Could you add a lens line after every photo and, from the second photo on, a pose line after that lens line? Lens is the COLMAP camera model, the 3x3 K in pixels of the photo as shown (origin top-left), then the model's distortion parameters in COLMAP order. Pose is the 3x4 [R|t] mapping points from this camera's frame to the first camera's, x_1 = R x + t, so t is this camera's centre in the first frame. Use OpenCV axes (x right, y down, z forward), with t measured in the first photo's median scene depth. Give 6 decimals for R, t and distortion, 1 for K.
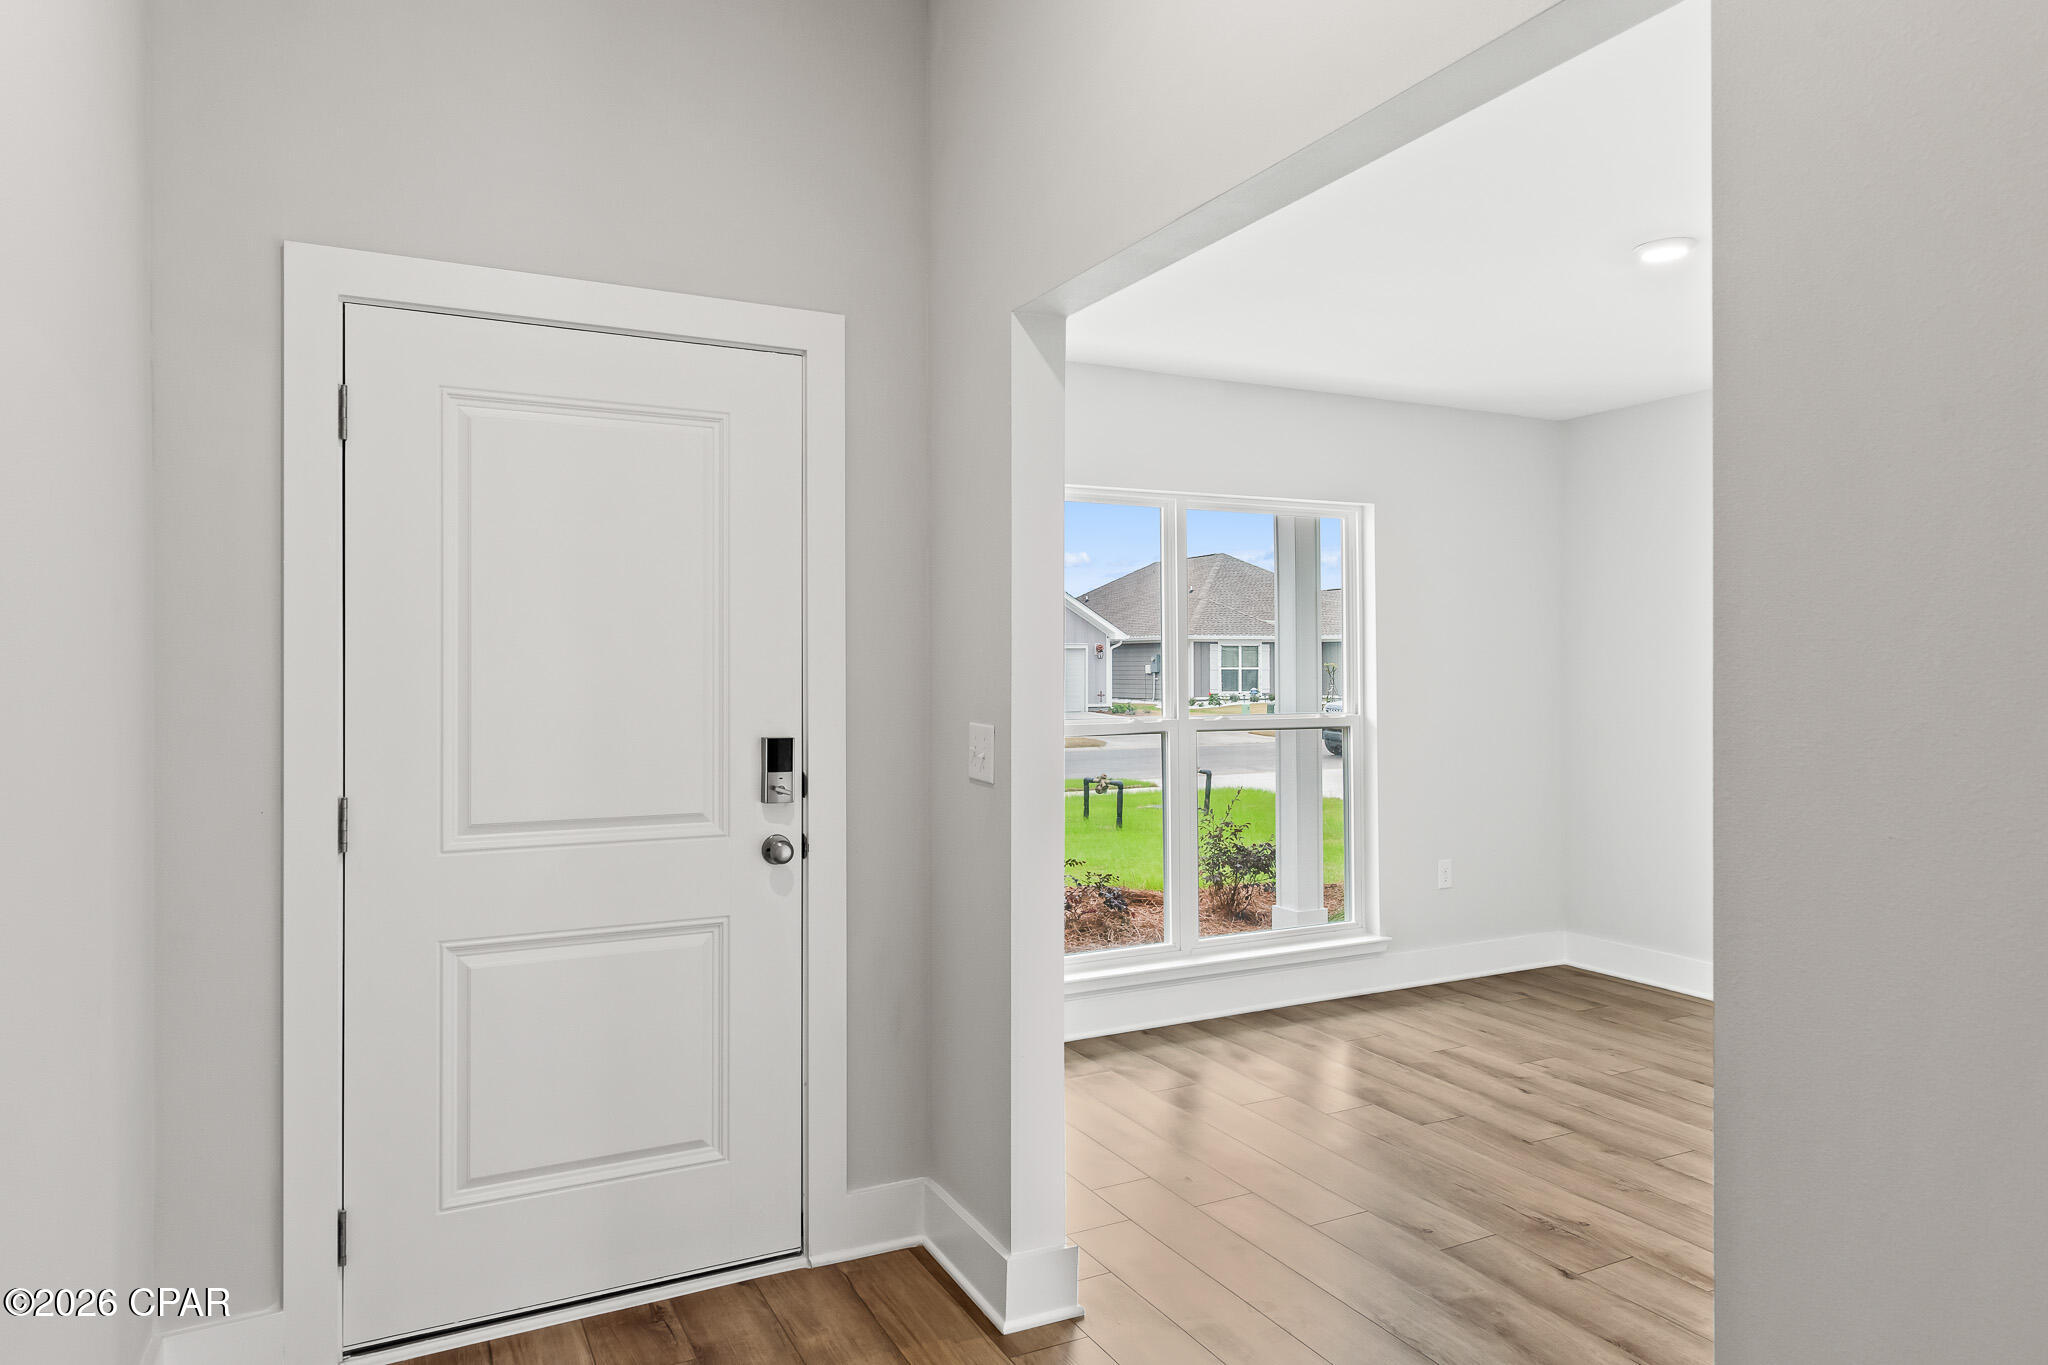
lens RADIAL K [[1298.1, 0, 1024.0], [0, 1298.1, 682.5], [0, 0, 1]] dist [0.032278, -0.000489]
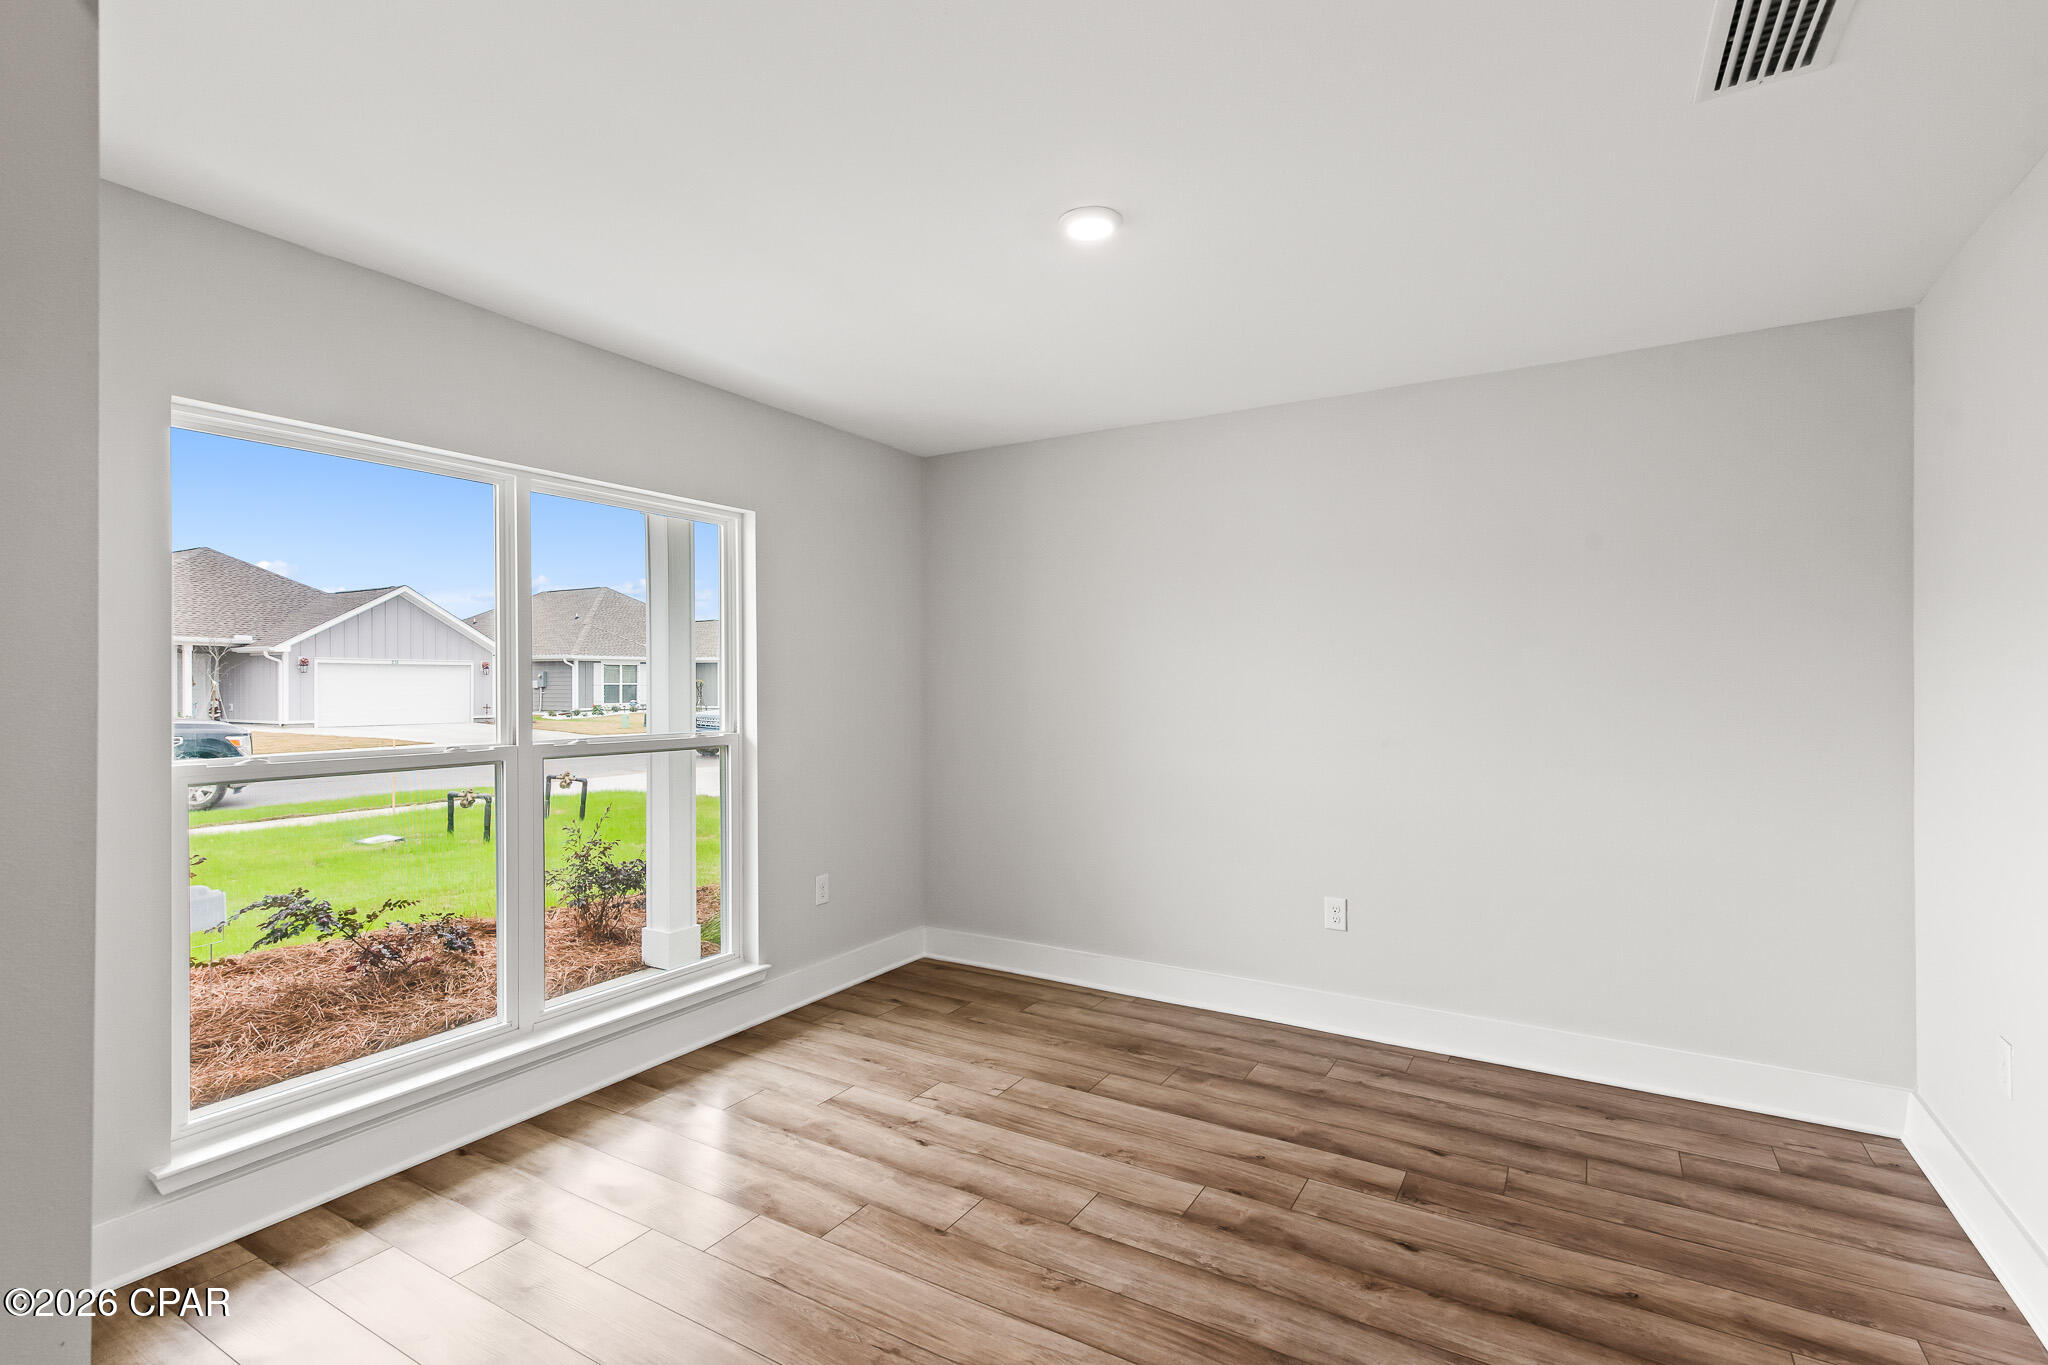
lens RADIAL K [[955.3, 0, 1020.9], [0, 955.3, 677.3], [0, 0, 1]] dist [0.005507, -0.001044]
pose [[0.848496, 0.007758, 0.529146, 0.066226], [0.001814, 0.999844, -0.017568, -0.003562], [-0.529199, 0.015866, 0.848349, 0.310537]]
